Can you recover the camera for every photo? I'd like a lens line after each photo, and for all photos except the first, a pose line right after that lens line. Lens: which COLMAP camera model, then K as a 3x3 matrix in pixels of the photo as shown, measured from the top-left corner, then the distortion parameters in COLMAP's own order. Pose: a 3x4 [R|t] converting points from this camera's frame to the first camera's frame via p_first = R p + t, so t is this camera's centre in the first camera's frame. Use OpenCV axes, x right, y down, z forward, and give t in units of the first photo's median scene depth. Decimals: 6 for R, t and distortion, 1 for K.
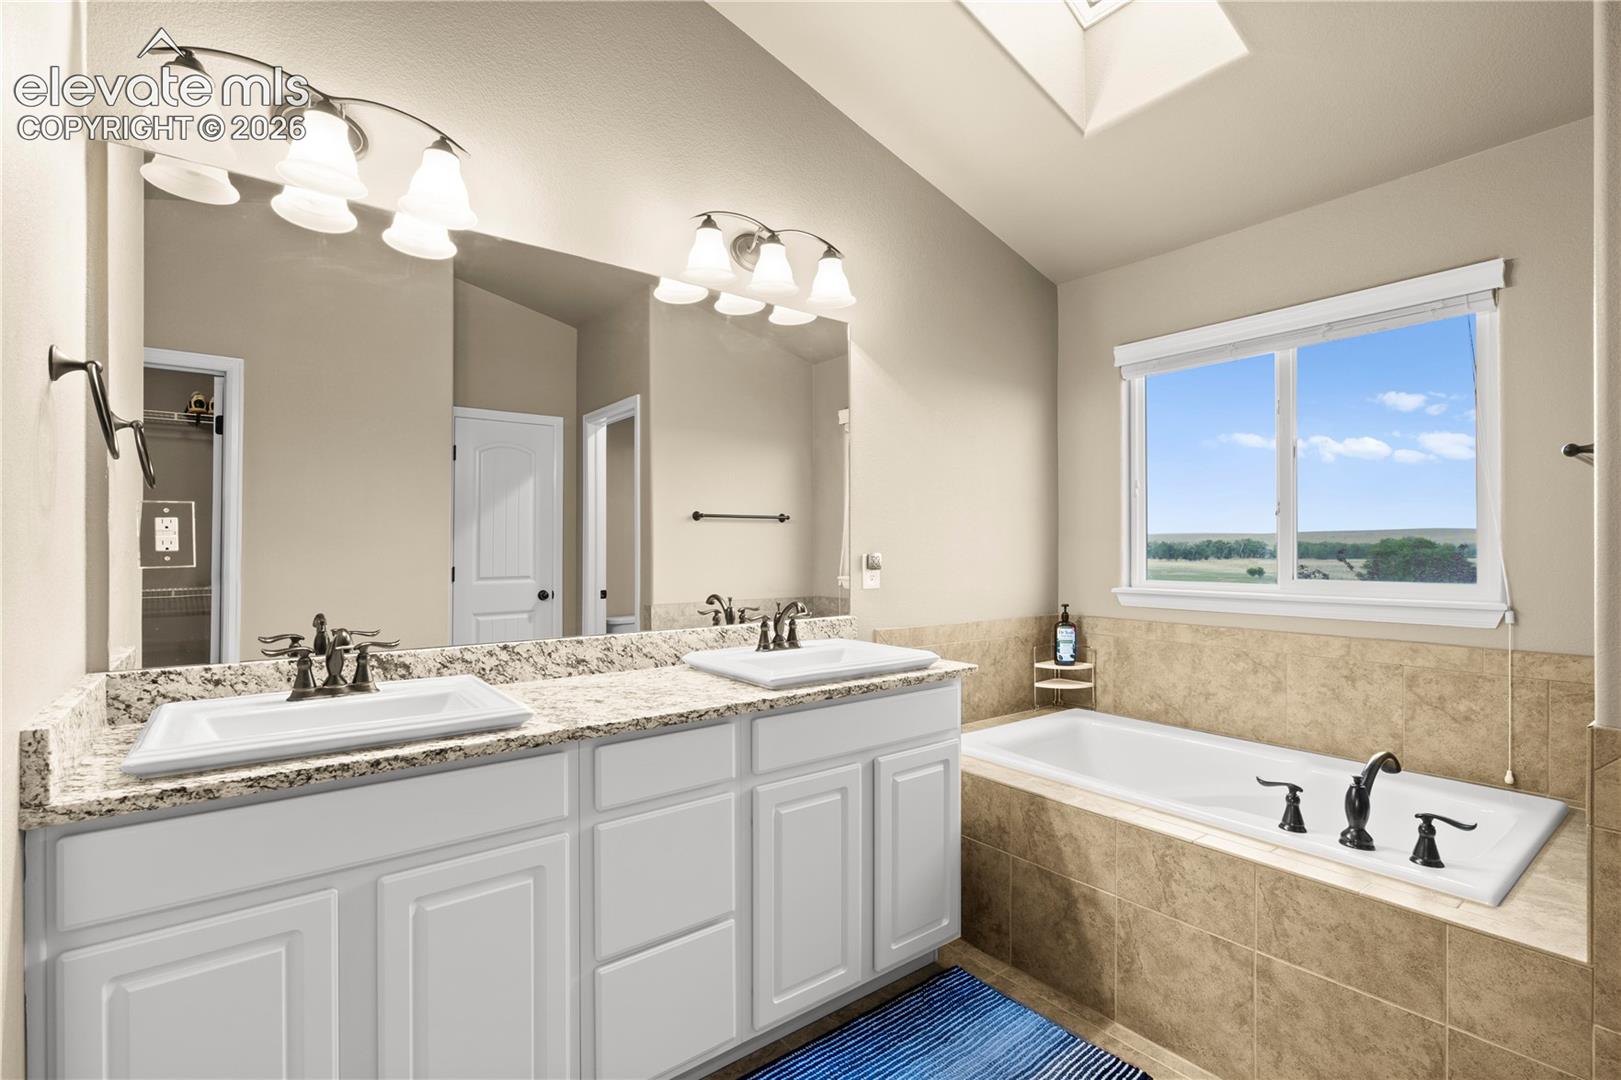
lens RADIAL K [[737.1, 0, 810.6], [0, 737.1, 548.2], [0, 0, 1]] dist [-0.002368, 0.000406]
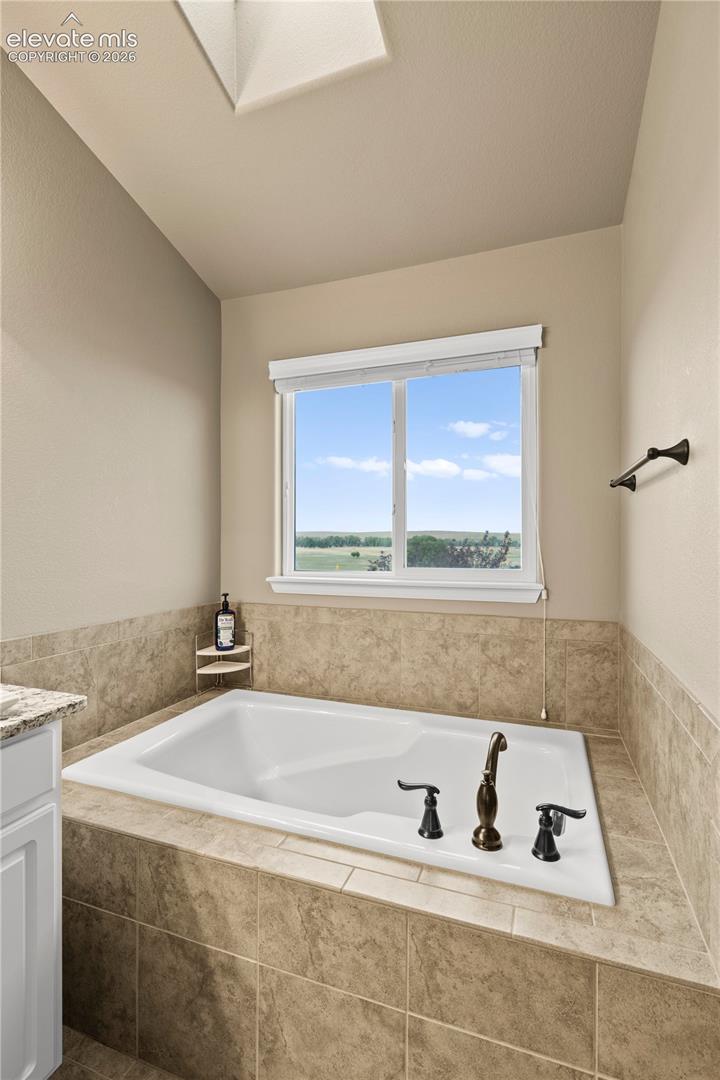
lens RADIAL K [[491.1, 0, 364.2], [0, 491.1, 544.0], [0, 0, 1]] dist [-0.002368, 0.000406]
pose [[0.845961, -0.000530, 0.533245, 0.200785], [-0.003444, 0.999973, 0.006459, -0.002177], [-0.533234, -0.007300, 0.845936, 0.426765]]
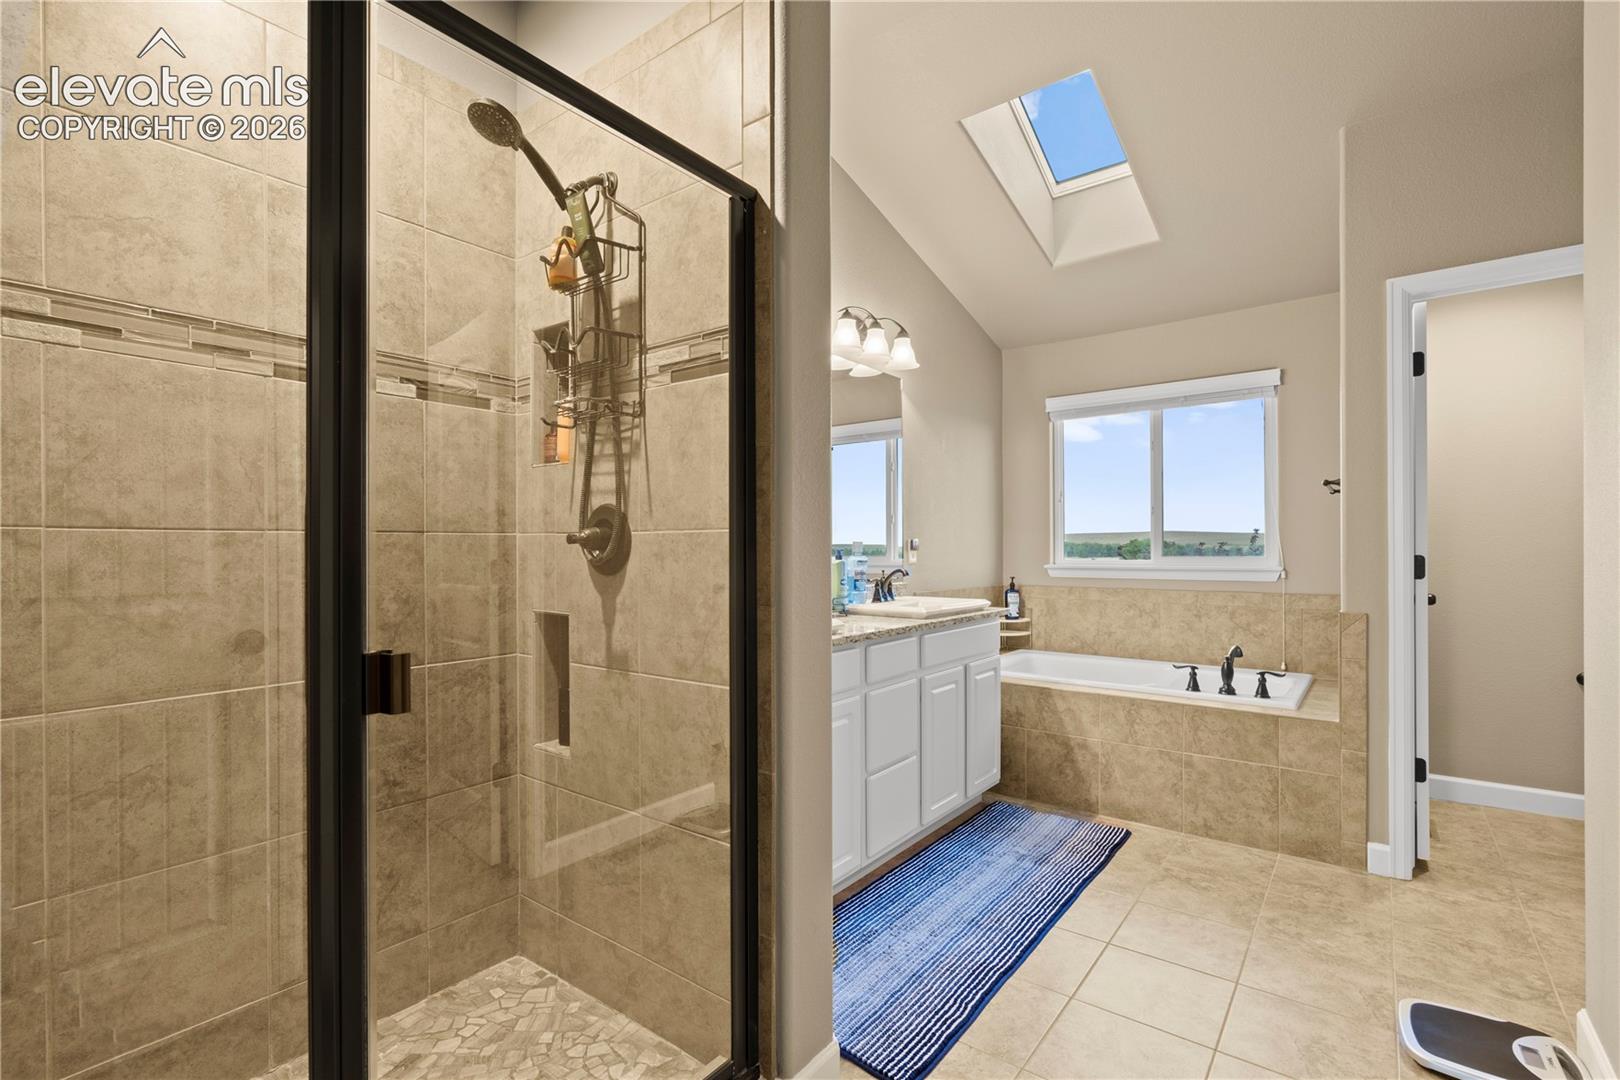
lens RADIAL K [[736.6, 0, 804.2], [0, 736.6, 548.5], [0, 0, 1]] dist [-0.002368, 0.000406]
pose [[0.969508, -0.000703, 0.245060, -0.586725], [0.000774, 1.000000, -0.000195, 0.031908], [-0.245060, 0.000379, 0.969508, -0.418702]]
